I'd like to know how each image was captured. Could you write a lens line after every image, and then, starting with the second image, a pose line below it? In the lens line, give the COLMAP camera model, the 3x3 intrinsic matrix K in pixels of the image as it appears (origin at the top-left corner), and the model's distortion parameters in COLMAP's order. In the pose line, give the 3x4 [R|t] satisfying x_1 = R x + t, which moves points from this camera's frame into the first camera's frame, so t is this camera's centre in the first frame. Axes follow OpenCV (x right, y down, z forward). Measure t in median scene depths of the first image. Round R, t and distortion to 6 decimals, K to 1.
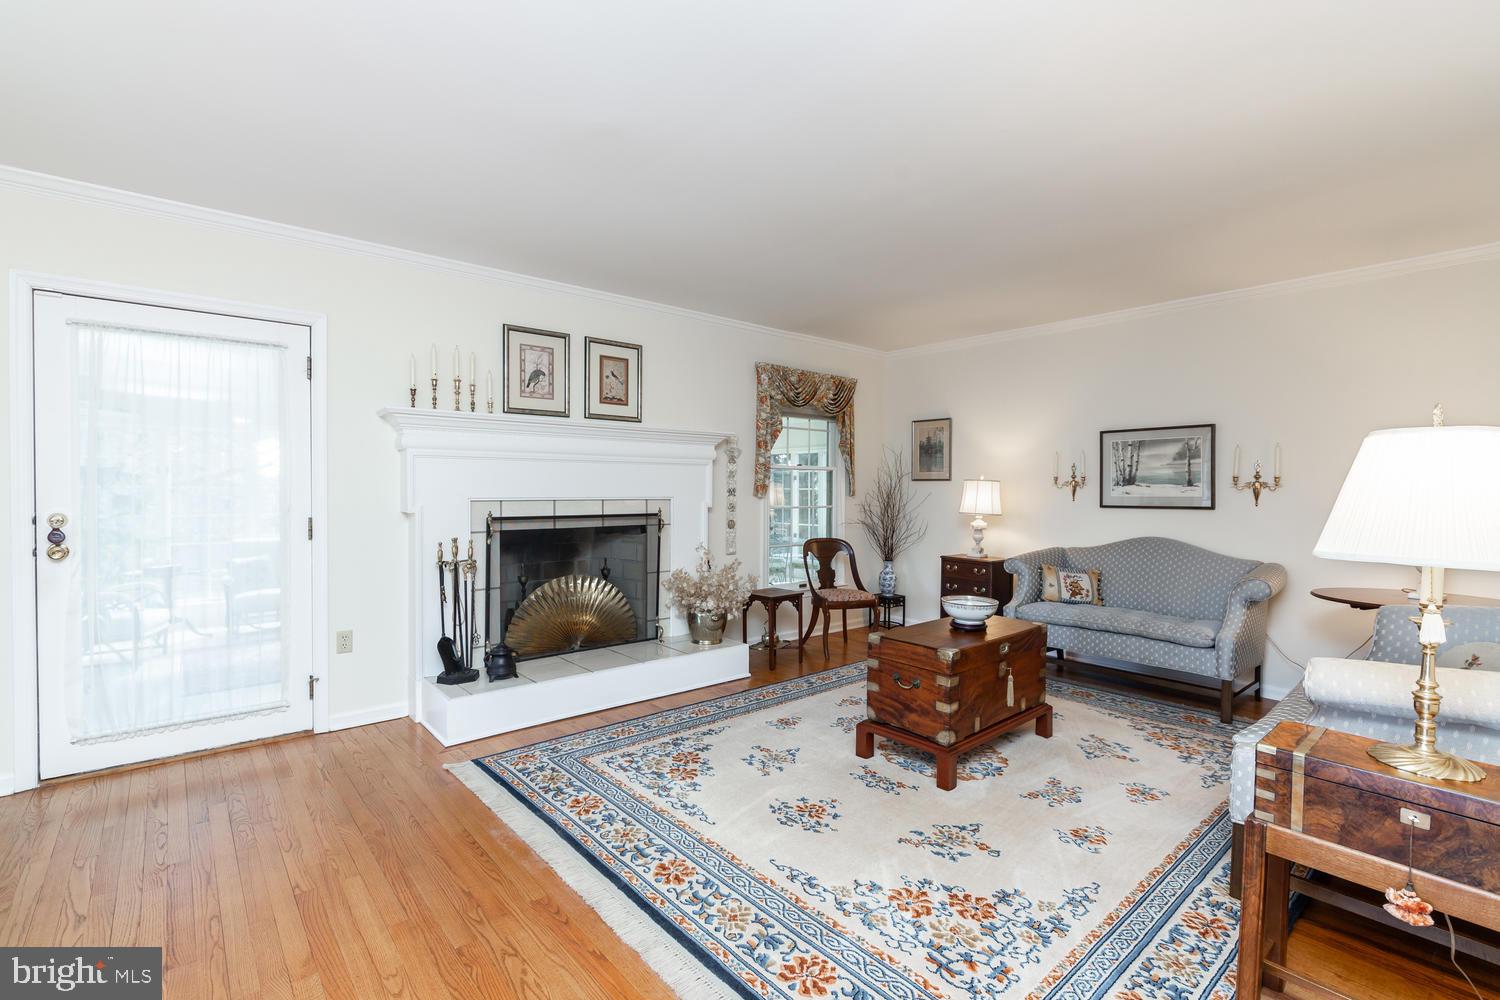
lens RADIAL K [[690.1, 0, 761.4], [0, 690.1, 492.9], [0, 0, 1]] dist [0.001712, 0.000591]
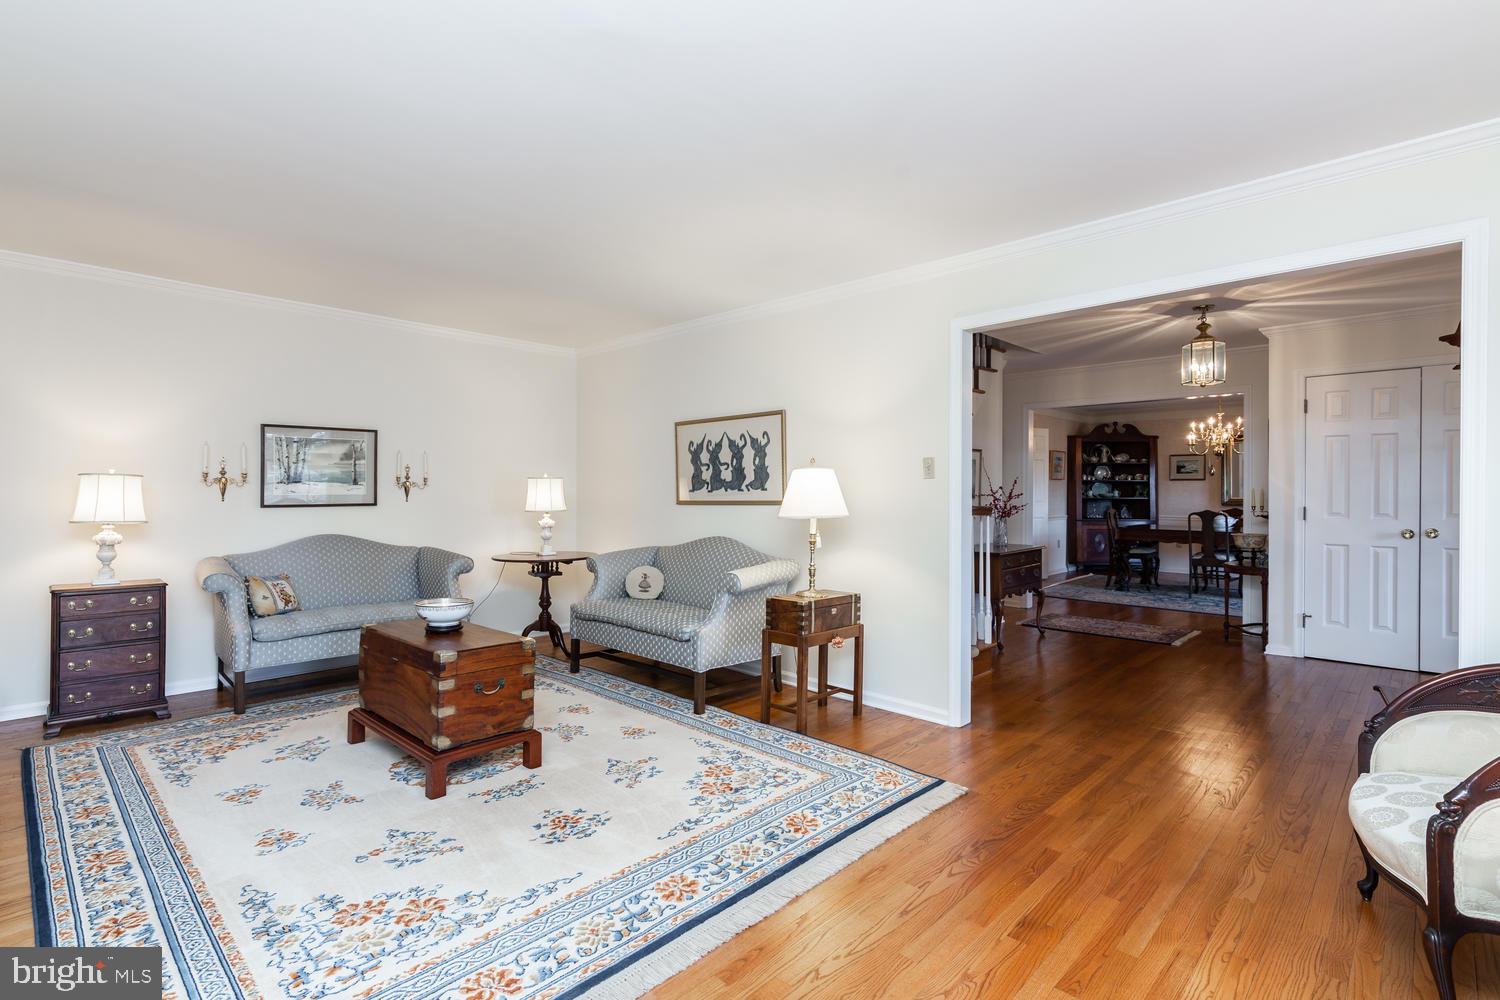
lens RADIAL K [[690.1, 0, 761.0], [0, 690.1, 492.8], [0, 0, 1]] dist [0.001712, 0.000591]
pose [[-0.091928, -0.012444, 0.995688, -0.726949], [-0.000097, 0.999922, 0.012488, -0.014642], [-0.995766, 0.001051, -0.091922, 0.640955]]
